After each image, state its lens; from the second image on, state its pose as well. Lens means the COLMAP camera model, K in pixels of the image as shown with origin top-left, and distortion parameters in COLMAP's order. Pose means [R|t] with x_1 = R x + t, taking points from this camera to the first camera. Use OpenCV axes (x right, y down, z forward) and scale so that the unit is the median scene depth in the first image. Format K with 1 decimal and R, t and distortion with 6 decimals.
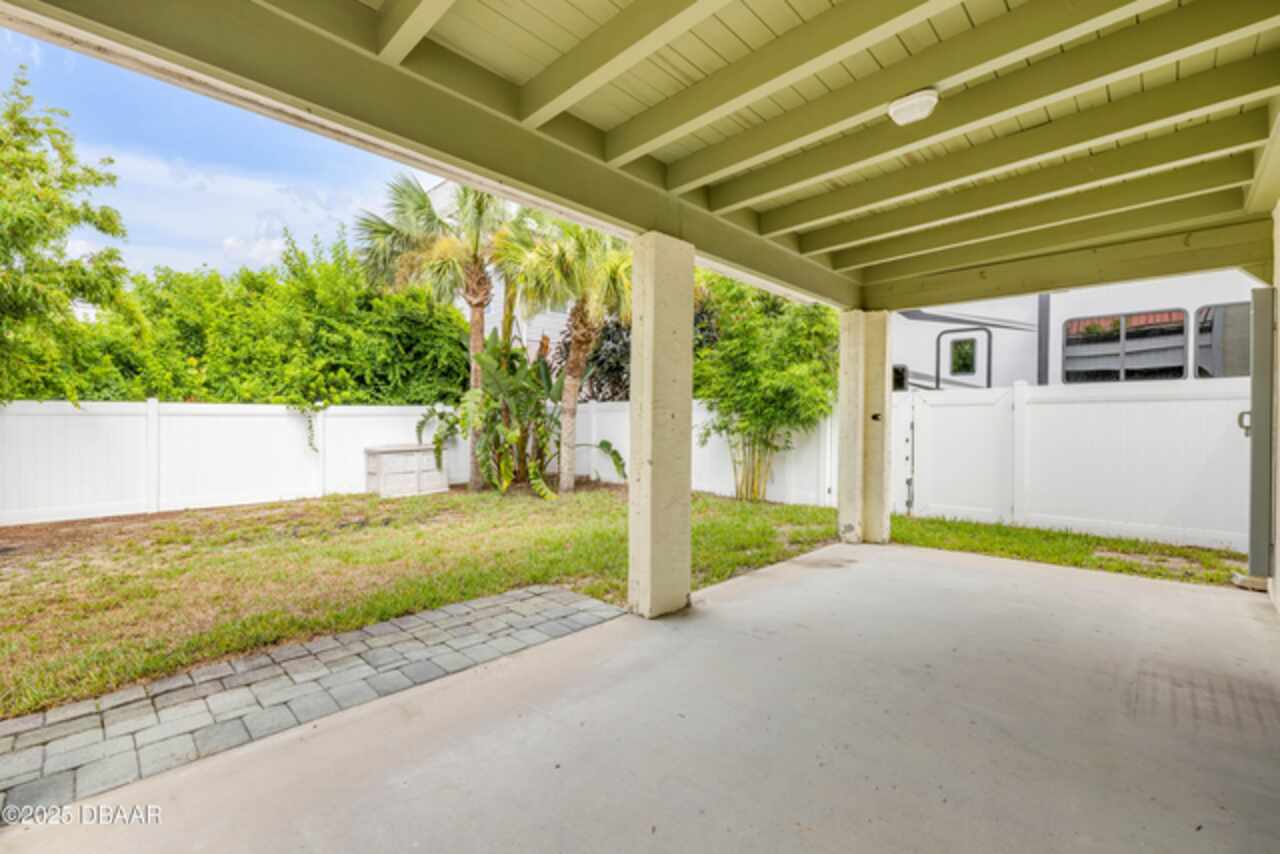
lens RADIAL K [[552.3, 0, 633.9], [0, 552.3, 428.1], [0, 0, 1]] dist [0.031335, 0.000067]
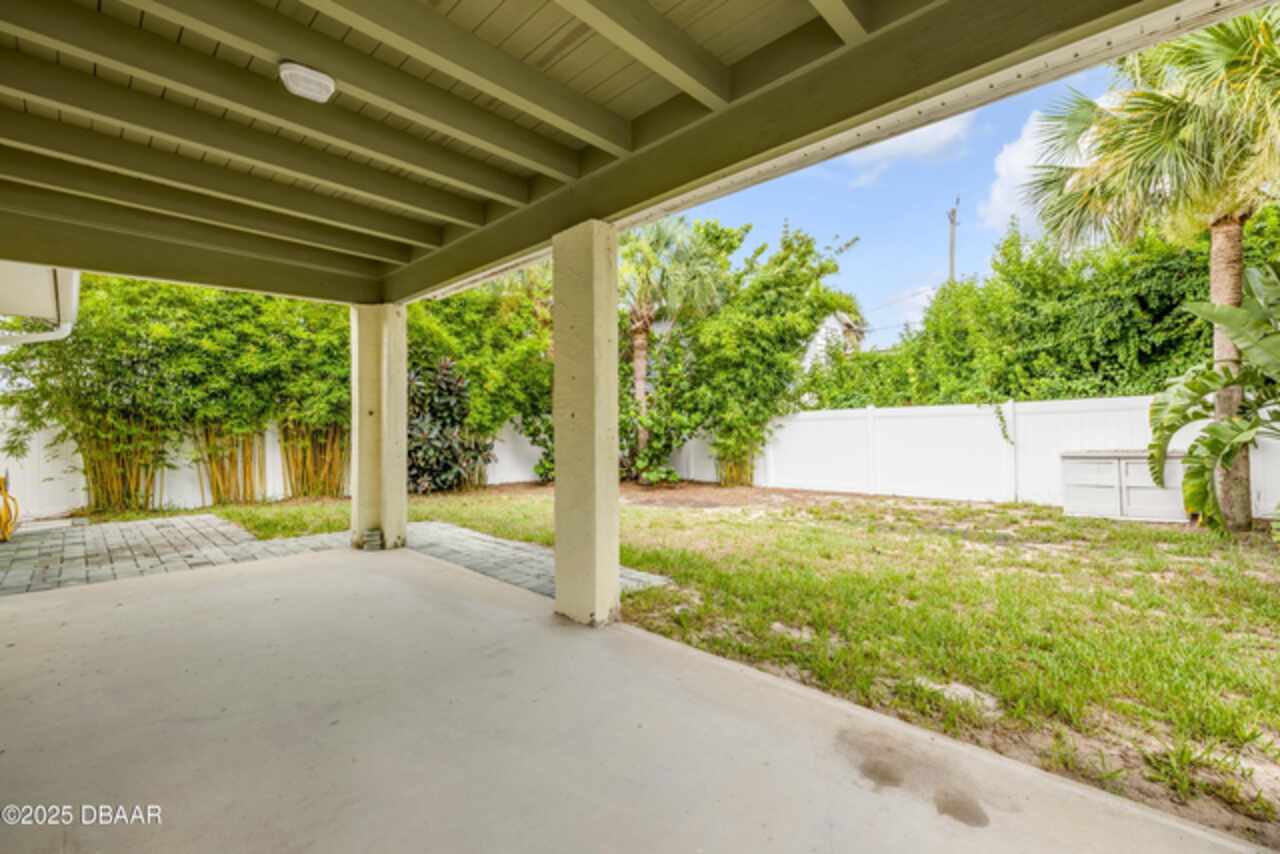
lens RADIAL K [[552.3, 0, 633.9], [0, 552.3, 428.1], [0, 0, 1]] dist [0.031335, 0.000067]
pose [[-0.003683, 0.000081, -0.999993, 0.364843], [0.003127, 0.999995, 0.000070, 0.000324], [0.999988, -0.003127, -0.003683, 0.394015]]
